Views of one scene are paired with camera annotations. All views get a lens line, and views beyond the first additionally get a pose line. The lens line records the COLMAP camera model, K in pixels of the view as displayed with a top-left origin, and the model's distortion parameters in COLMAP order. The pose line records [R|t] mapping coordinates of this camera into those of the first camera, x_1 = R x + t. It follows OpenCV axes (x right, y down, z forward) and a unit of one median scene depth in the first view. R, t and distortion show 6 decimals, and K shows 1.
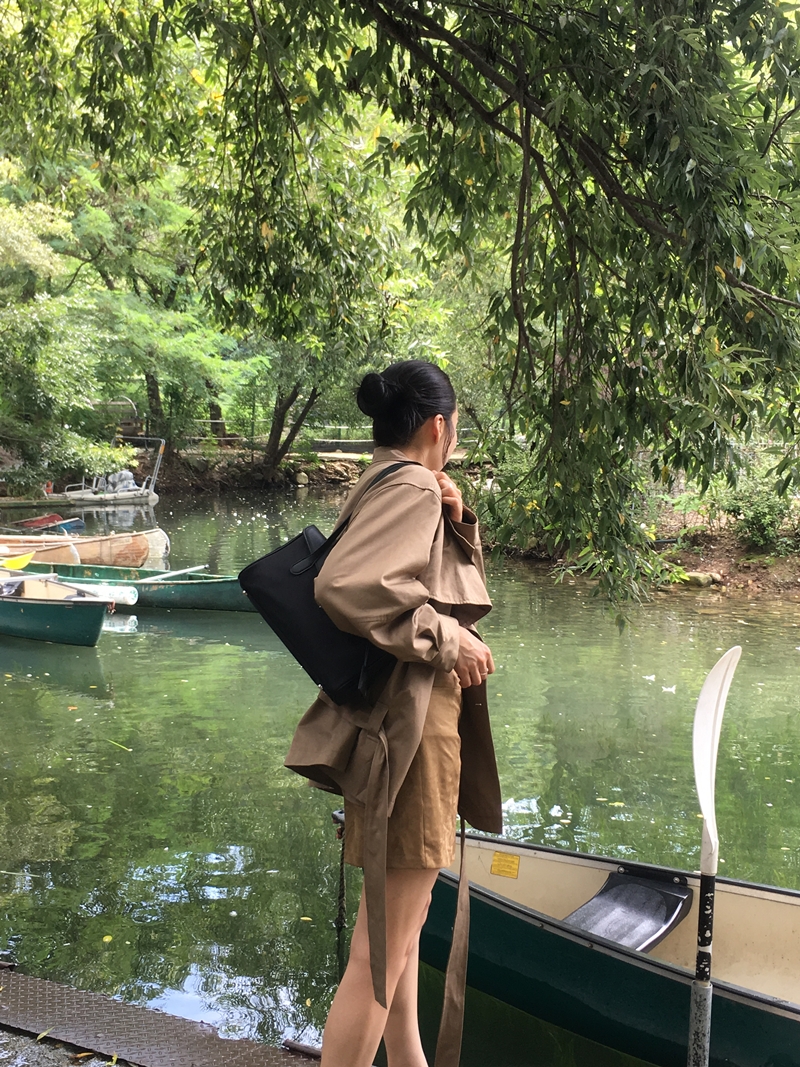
lens RADIAL K [[1392.6, 0, 400.0], [0, 1392.6, 533.5], [0, 0, 1]] dist [0.089842, -0.080416]
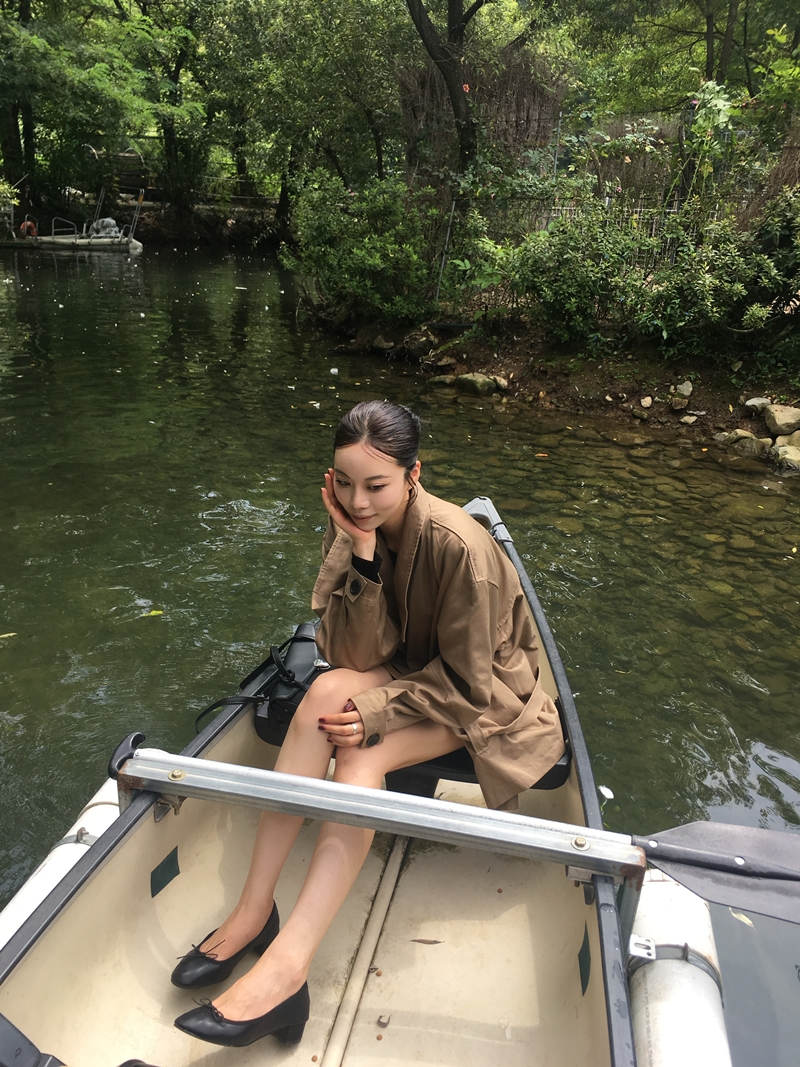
lens RADIAL K [[938.6, 0, 400.0], [0, 938.6, 533.5], [0, 0, 1]] dist [0.044873, -0.017220]
pose [[0.992453, 0.081424, -0.091691, 0.225961], [-0.055966, 0.966074, 0.252129, -0.012751], [0.109110, -0.245095, 0.963340, 0.515196]]
